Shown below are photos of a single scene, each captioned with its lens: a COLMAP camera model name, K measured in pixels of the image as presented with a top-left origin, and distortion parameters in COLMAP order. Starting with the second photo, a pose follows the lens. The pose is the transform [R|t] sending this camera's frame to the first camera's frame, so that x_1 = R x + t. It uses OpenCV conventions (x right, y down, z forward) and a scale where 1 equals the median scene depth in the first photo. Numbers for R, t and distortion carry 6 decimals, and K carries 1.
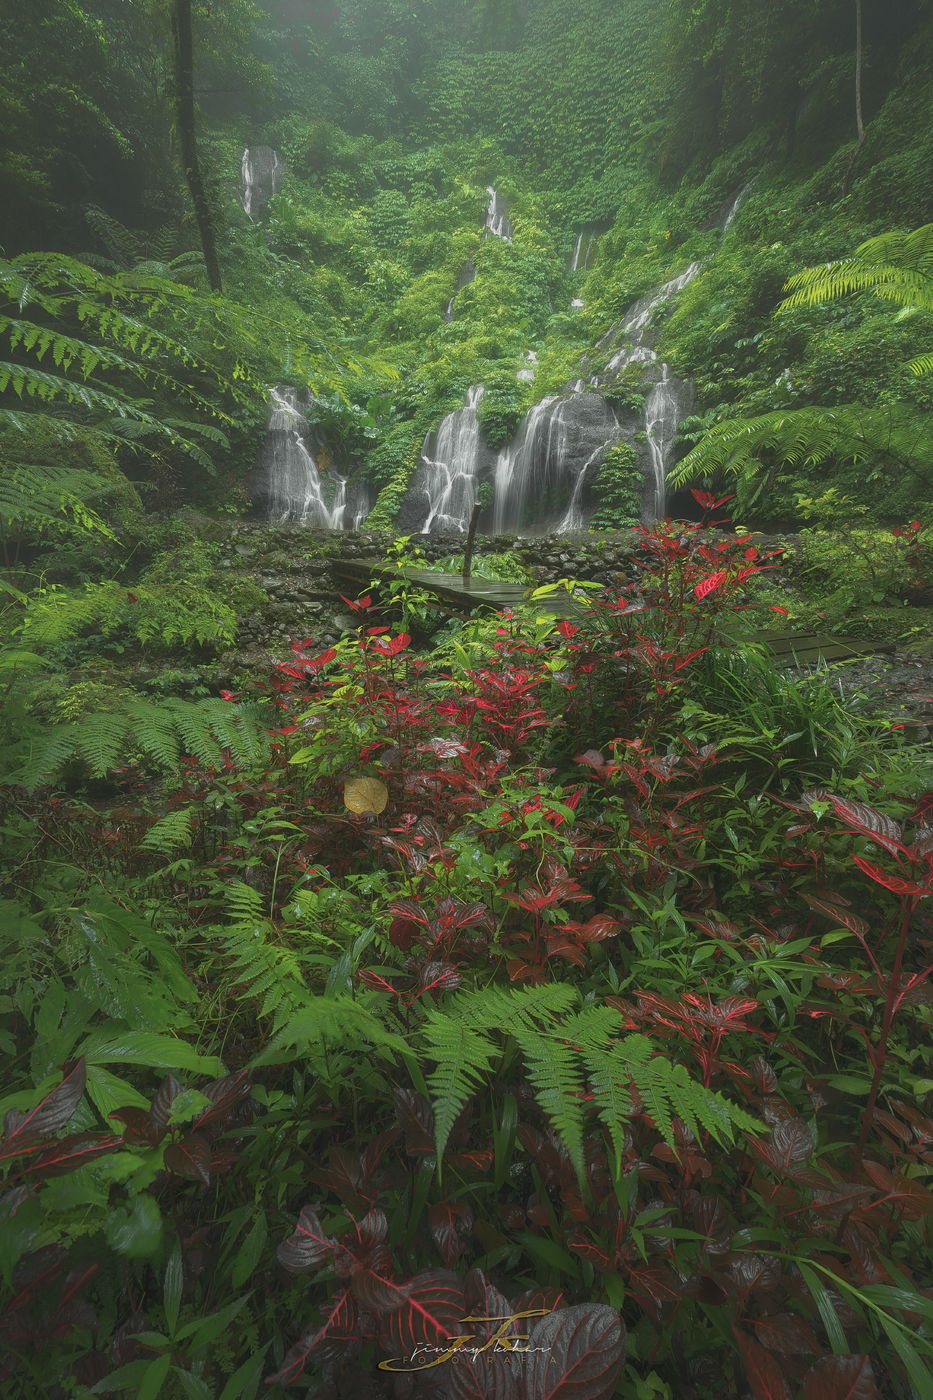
lens RADIAL K [[599.9, 0, 462.9], [0, 599.9, 704.3], [0, 0, 1]] dist [0.002362, -0.001077]
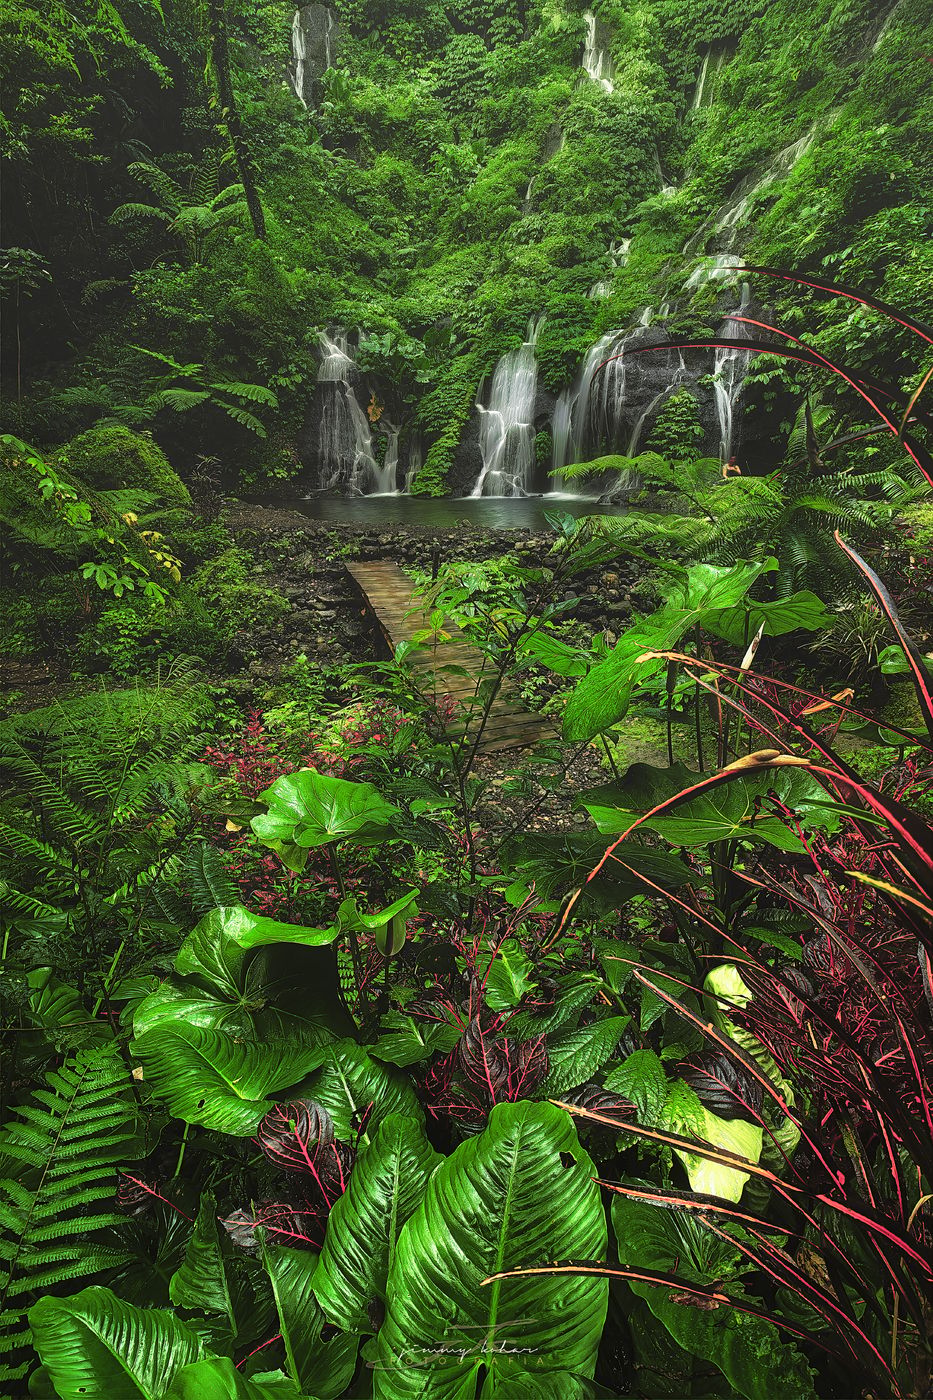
lens RADIAL K [[736.4, 0, 465.5], [0, 736.4, 702.9], [0, 0, 1]] dist [0.008587, -0.000411]
pose [[0.986115, 0.004125, -0.166012, 0.099733], [0.009331, 0.996736, 0.080194, -0.045317], [0.165801, -0.080630, 0.982857, -0.139901]]
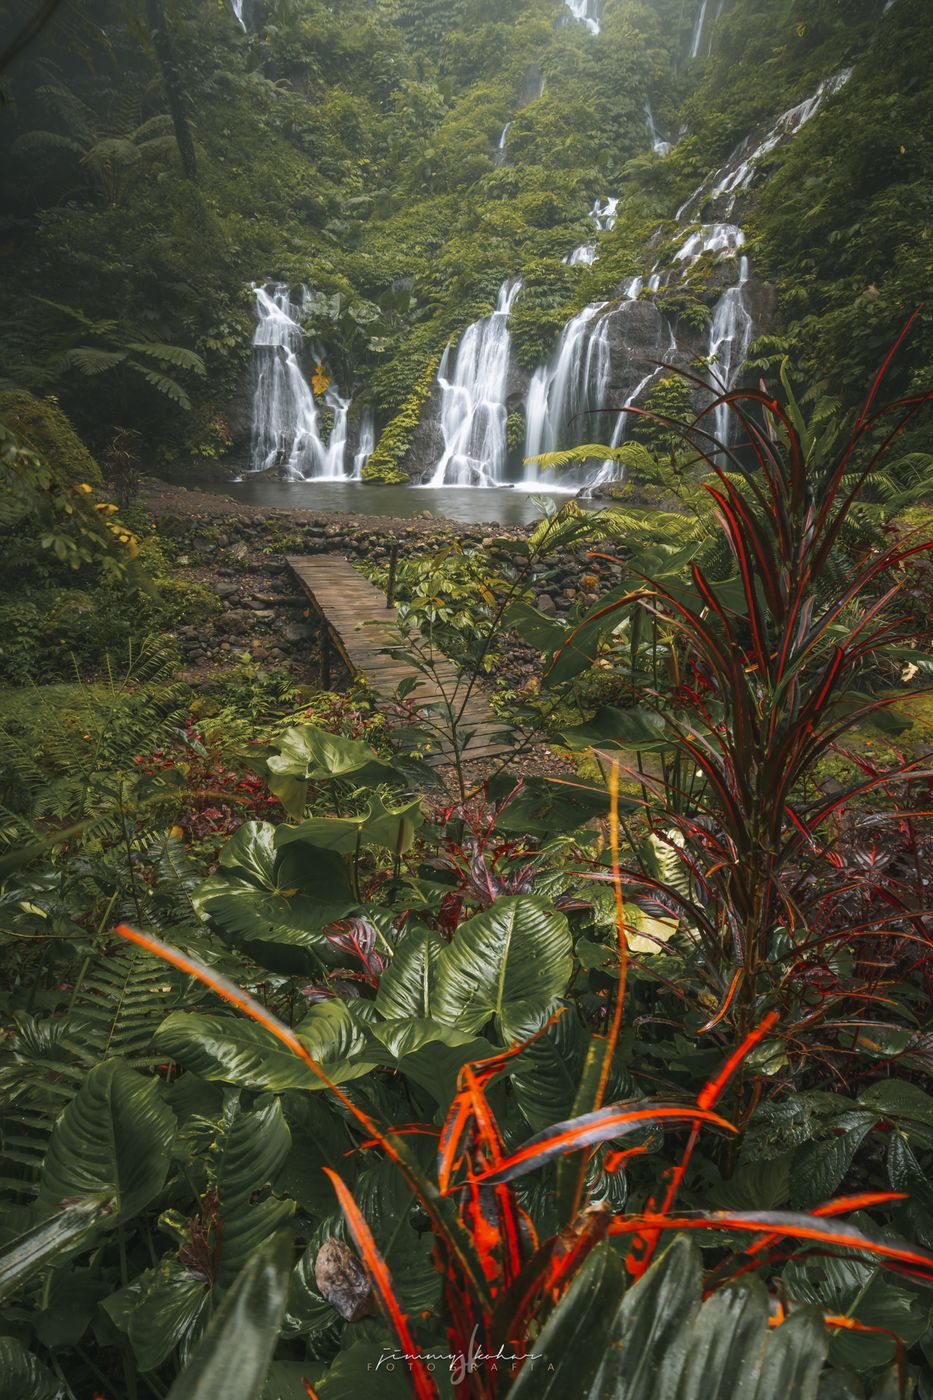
lens RADIAL K [[881.6, 0, 464.1], [0, 881.6, 702.5], [0, 0, 1]] dist [0.006671, -0.000426]
pose [[0.993378, 0.016933, -0.113638, 0.099794], [-0.011437, 0.998741, 0.048839, -0.040244], [0.114321, -0.047215, 0.992321, -0.164909]]
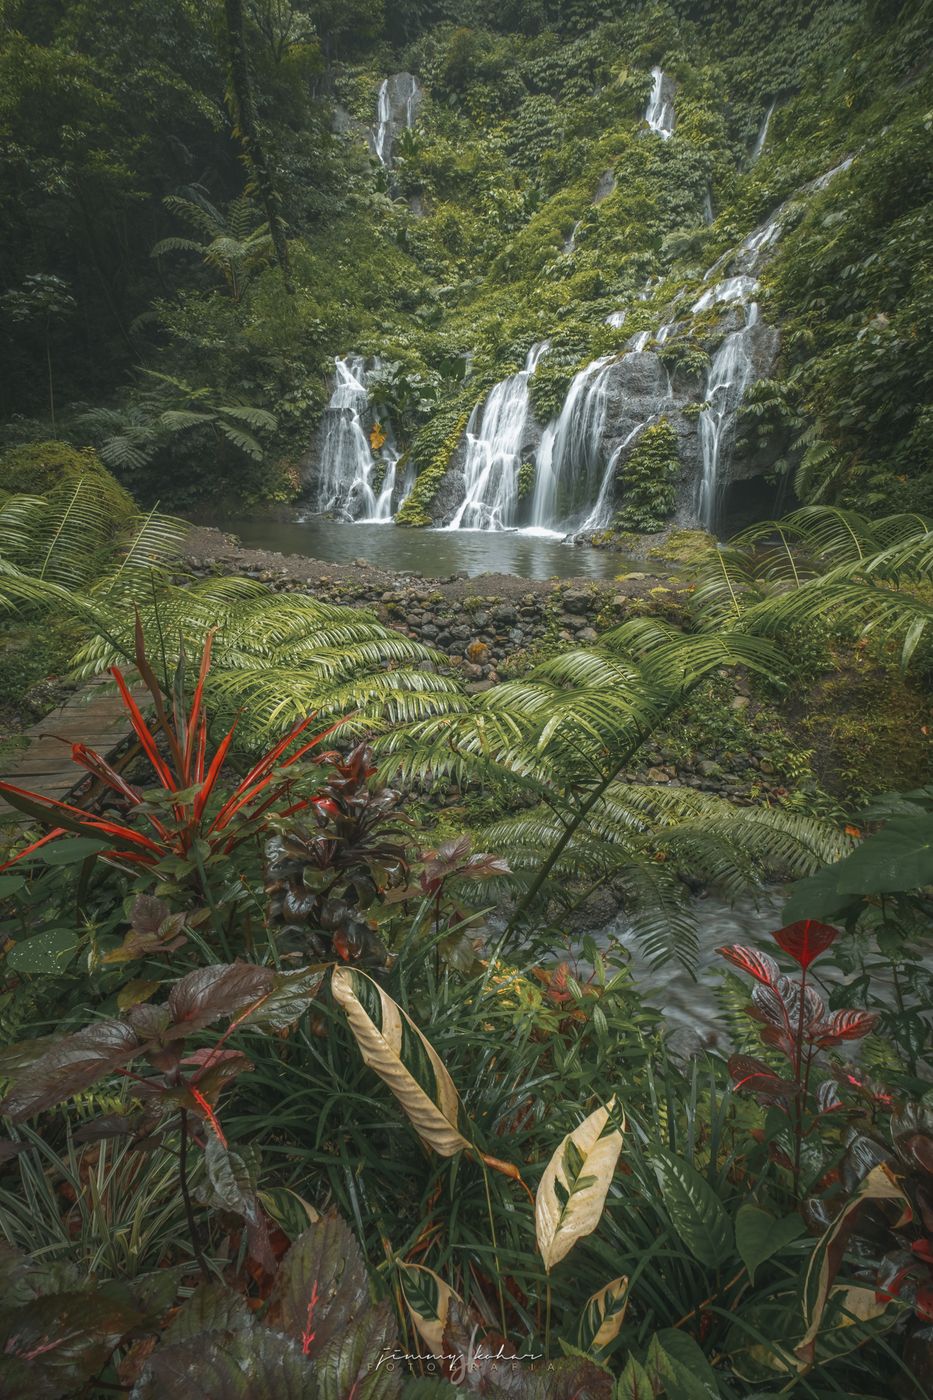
lens RADIAL K [[603.1, 0, 466.5], [0, 603.1, 700.0], [0, 0, 1]] dist [0.007868, -0.006459]
pose [[0.953944, 0.087104, -0.287060, 0.214565], [-0.060622, 0.993149, 0.099899, -0.099087], [0.293795, -0.077896, 0.952689, 0.095927]]
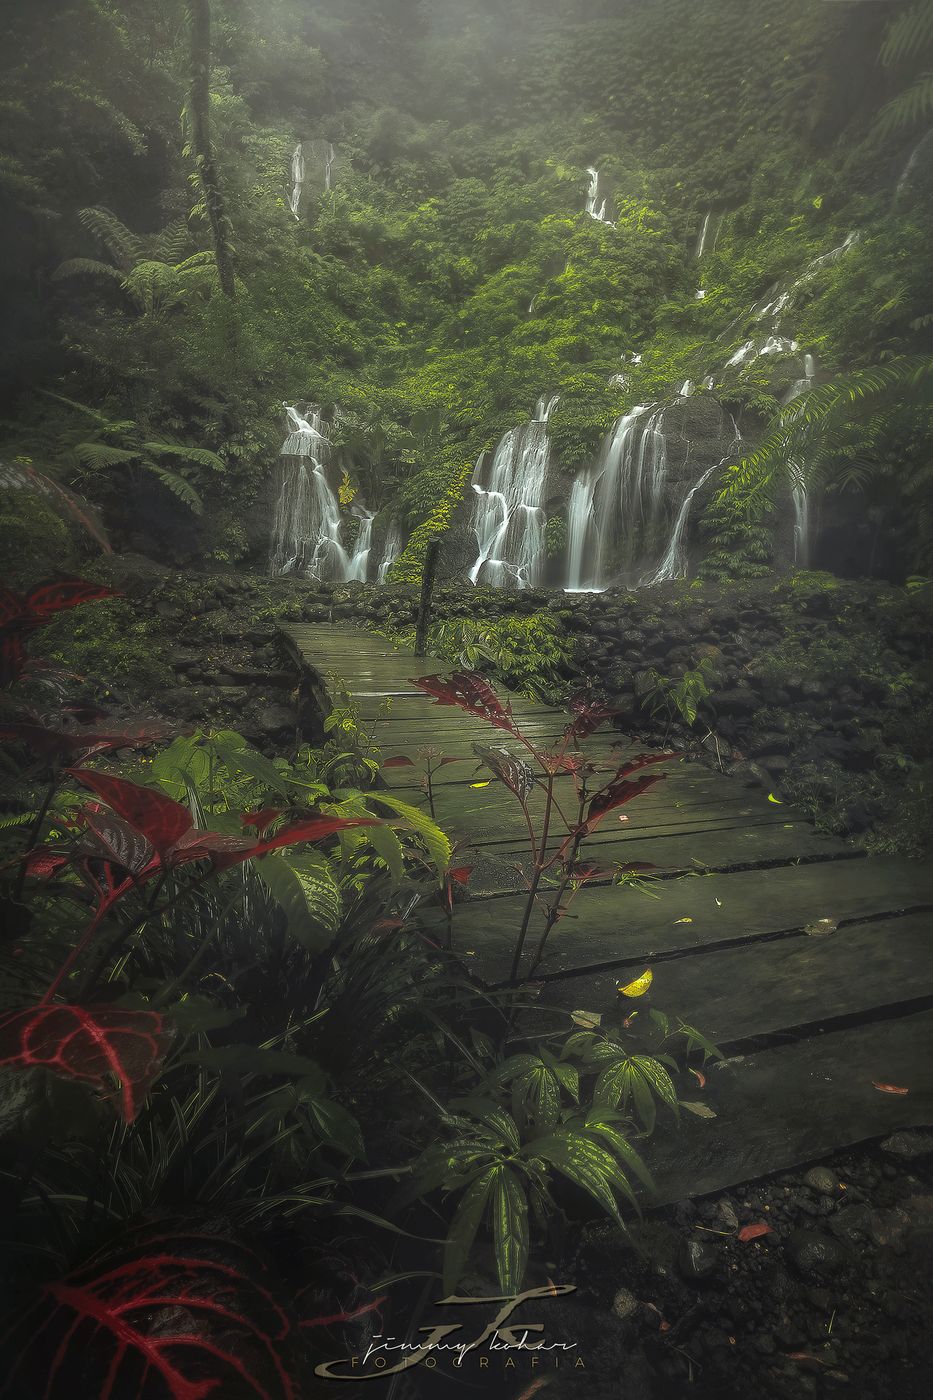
lens RADIAL K [[786.6, 0, 466.5], [0, 786.6, 700.0], [0, 0, 1]] dist [0.000012, -0.000099]
pose [[0.991909, 0.018552, -0.125586, 0.049395], [-0.034949, 0.990943, -0.129652, -0.021514], [0.122043, 0.132992, 0.983574, 0.072606]]
